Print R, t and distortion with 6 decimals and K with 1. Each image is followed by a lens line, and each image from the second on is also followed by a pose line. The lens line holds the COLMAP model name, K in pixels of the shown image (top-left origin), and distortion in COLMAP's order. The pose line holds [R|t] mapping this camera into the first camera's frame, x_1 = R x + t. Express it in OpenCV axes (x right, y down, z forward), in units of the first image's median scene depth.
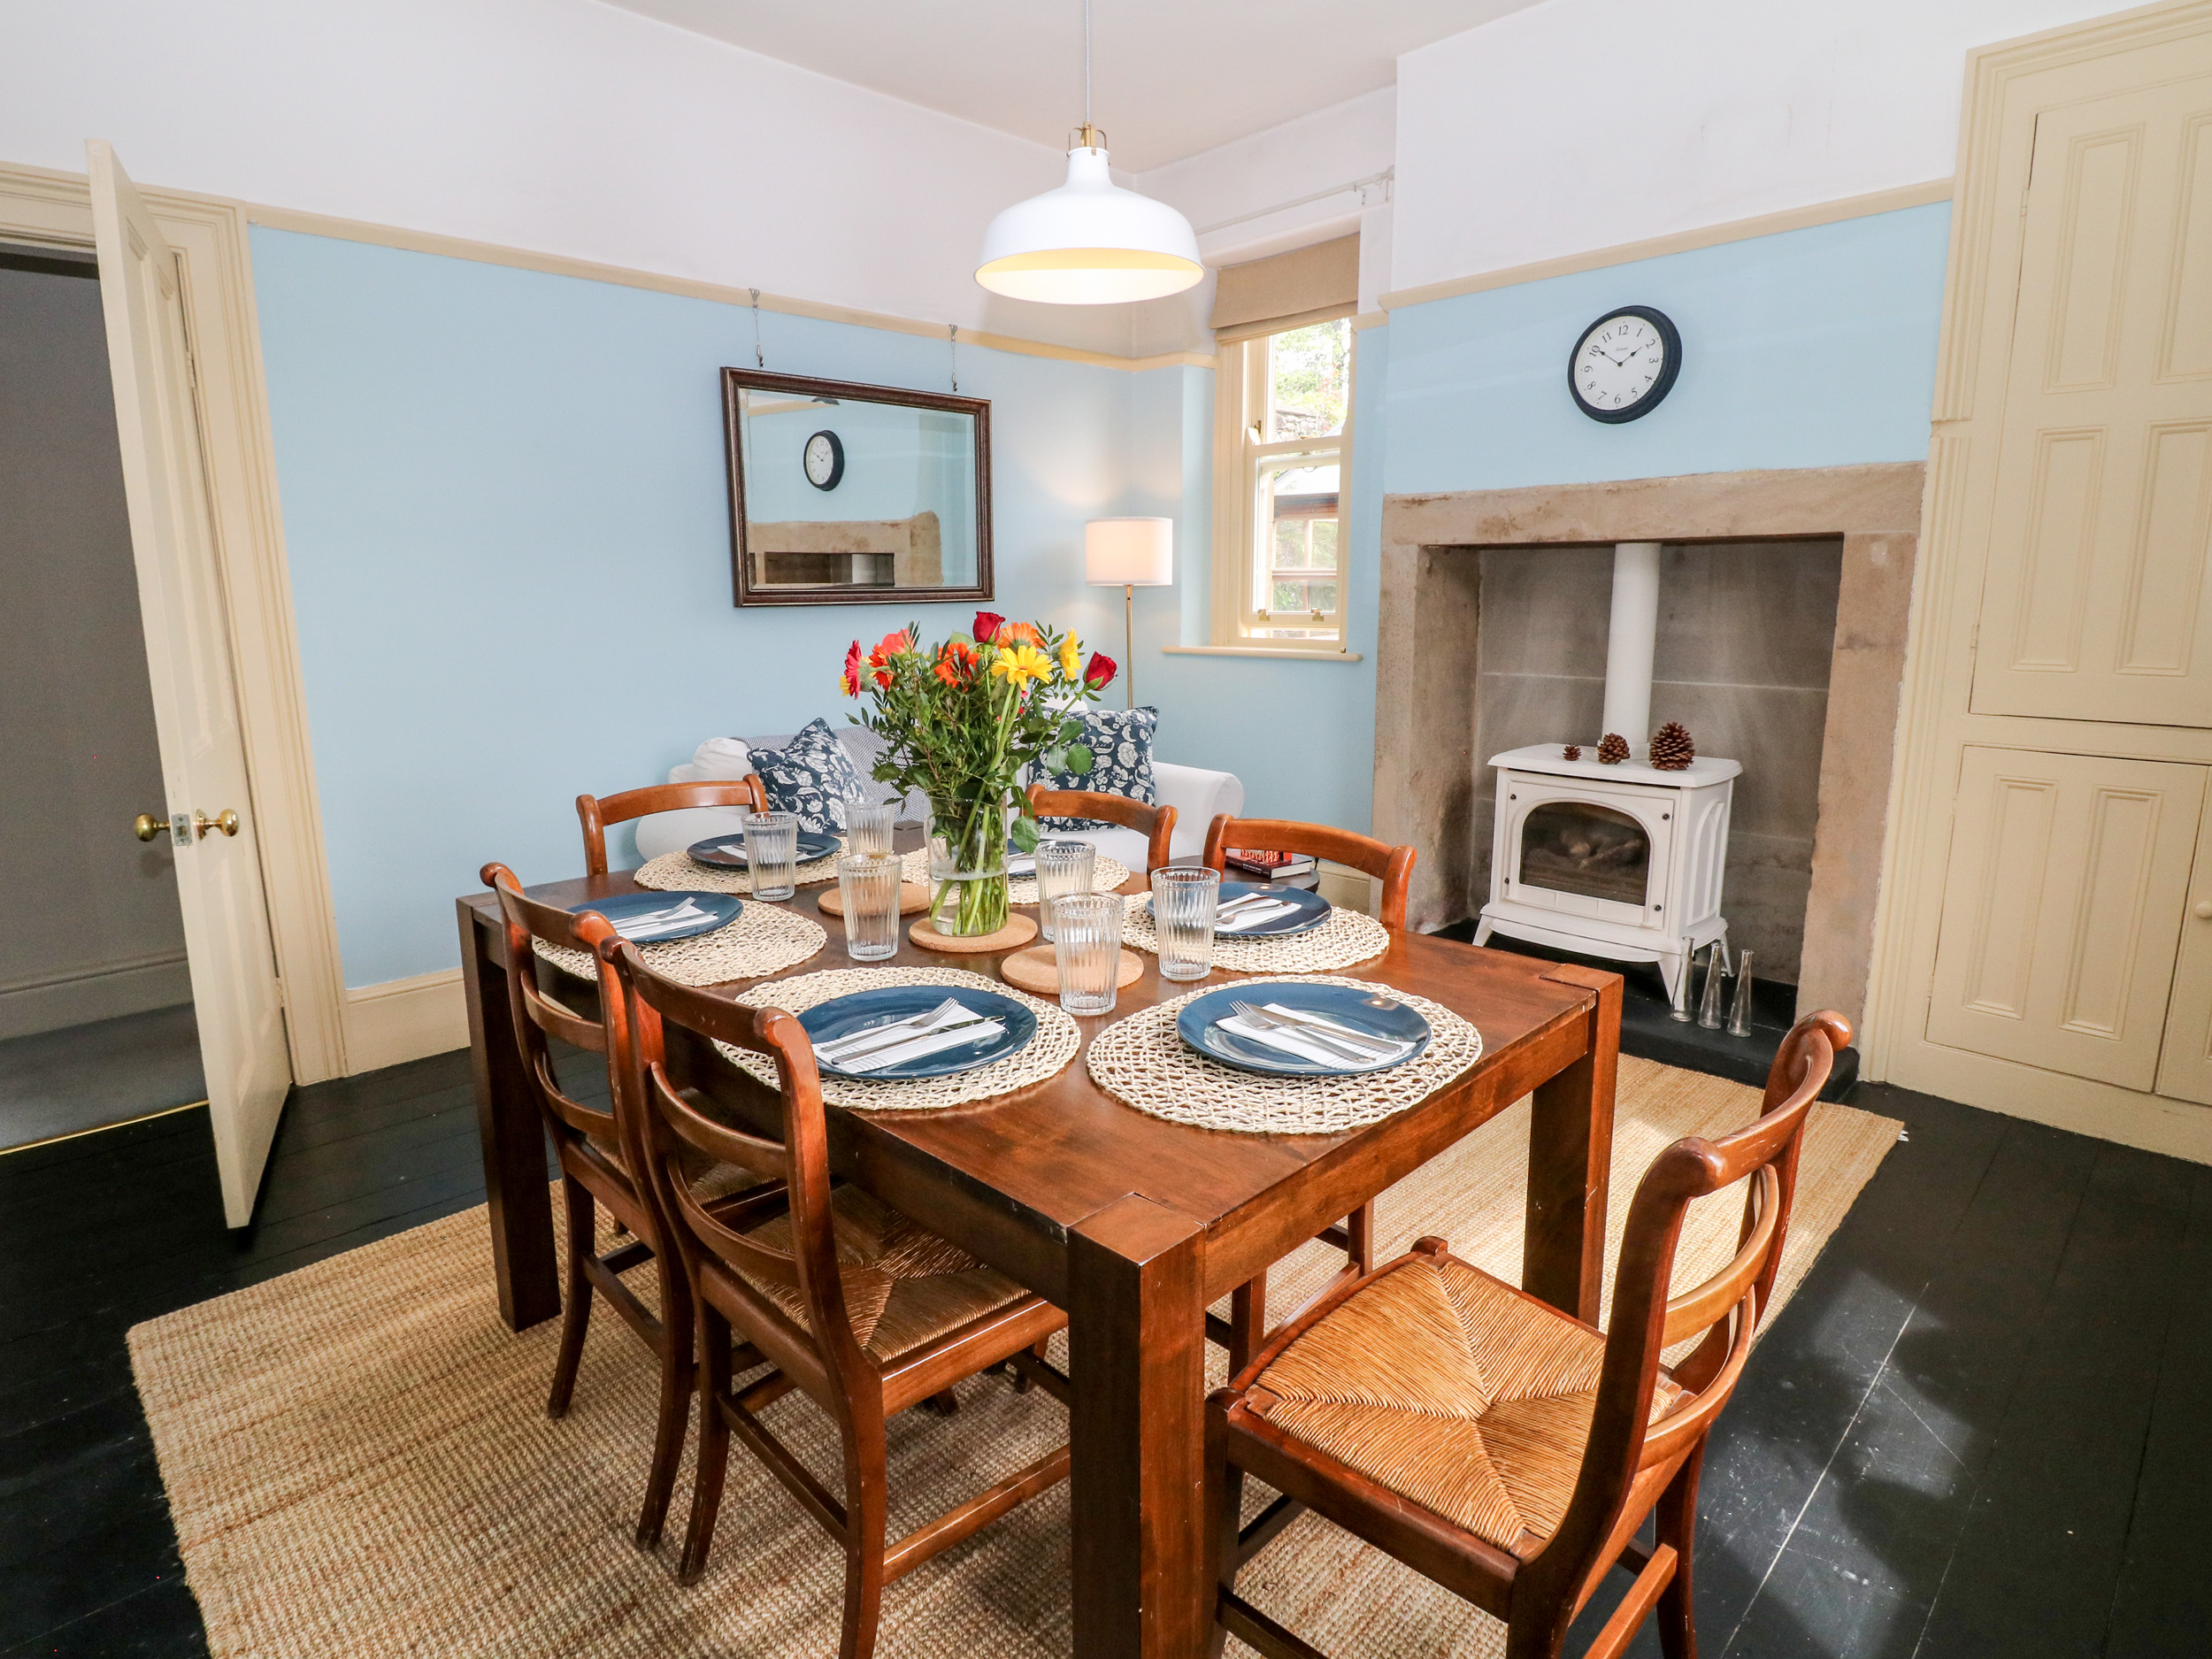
lens RADIAL K [[1176.1, 0, 1100.4], [0, 1176.1, 814.6], [0, 0, 1]] dist [-0.009377, -0.001171]
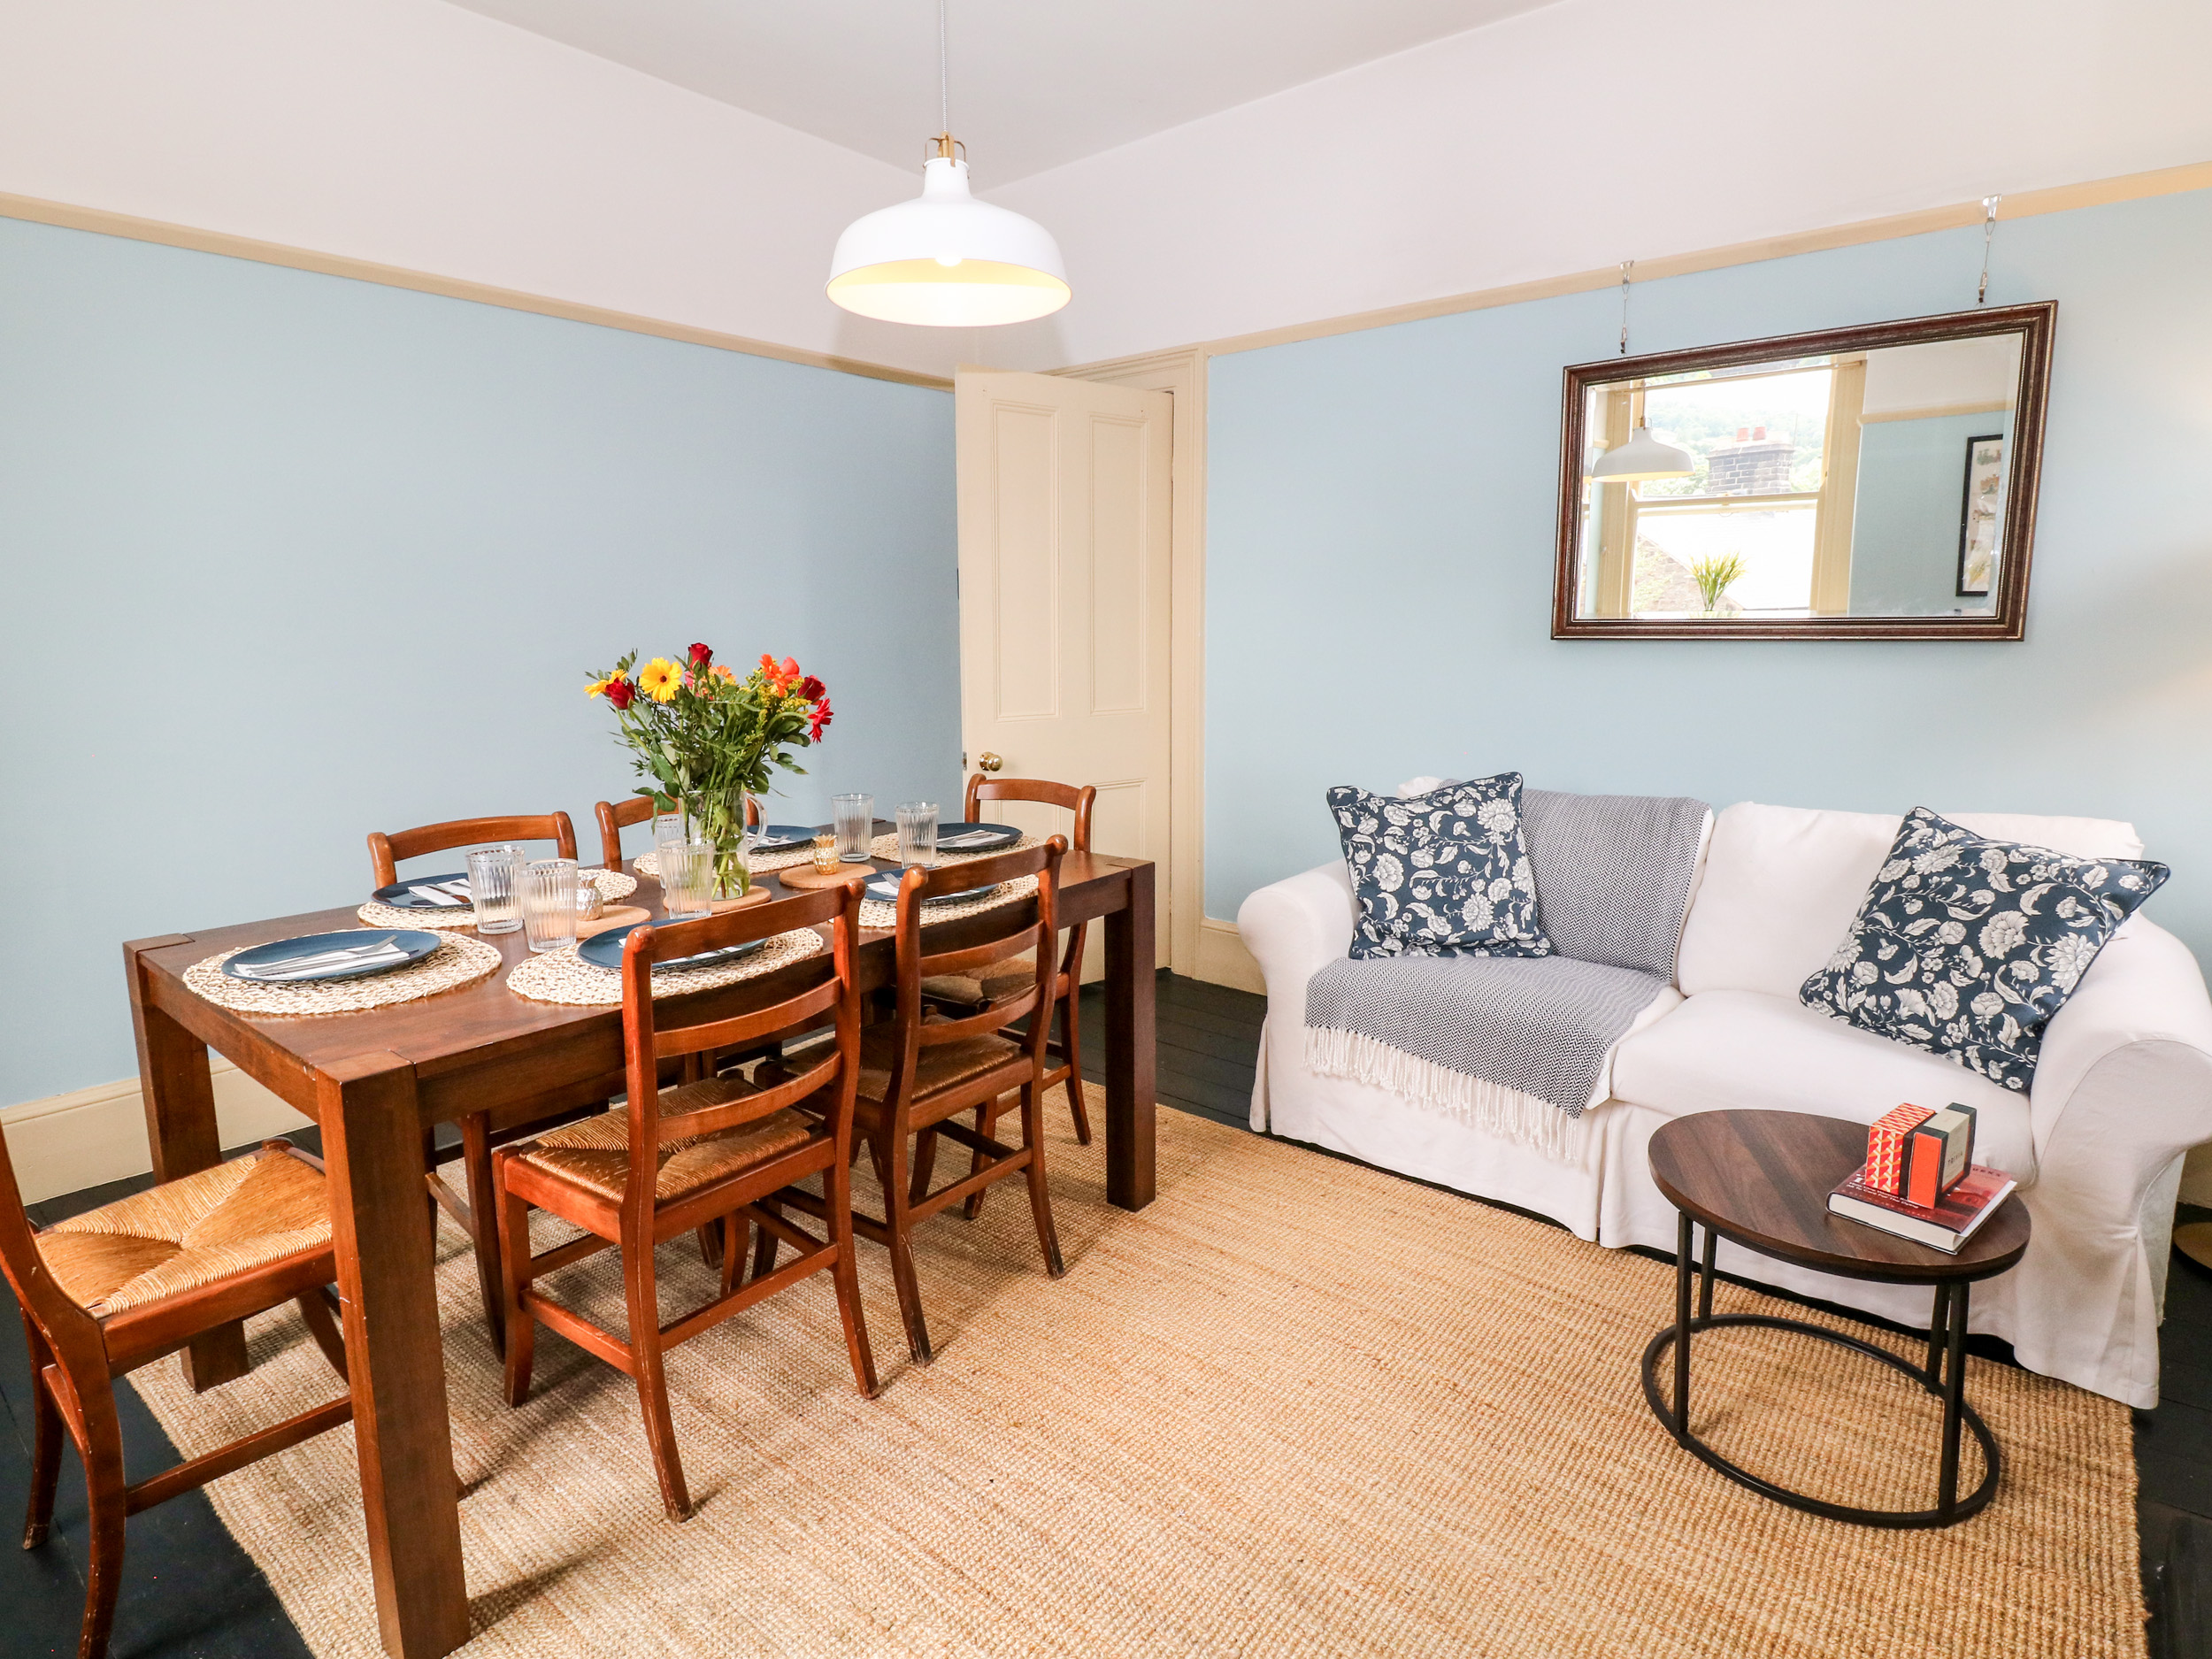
lens RADIAL K [[1176.1, 0, 1100.4], [0, 1176.1, 814.6], [0, 0, 1]] dist [-0.009377, -0.001171]
pose [[0.110969, 0.161790, -0.980566, 0.543095], [-0.192221, 0.971523, 0.138545, -0.109902], [0.975057, 0.173111, 0.138909, 0.589176]]
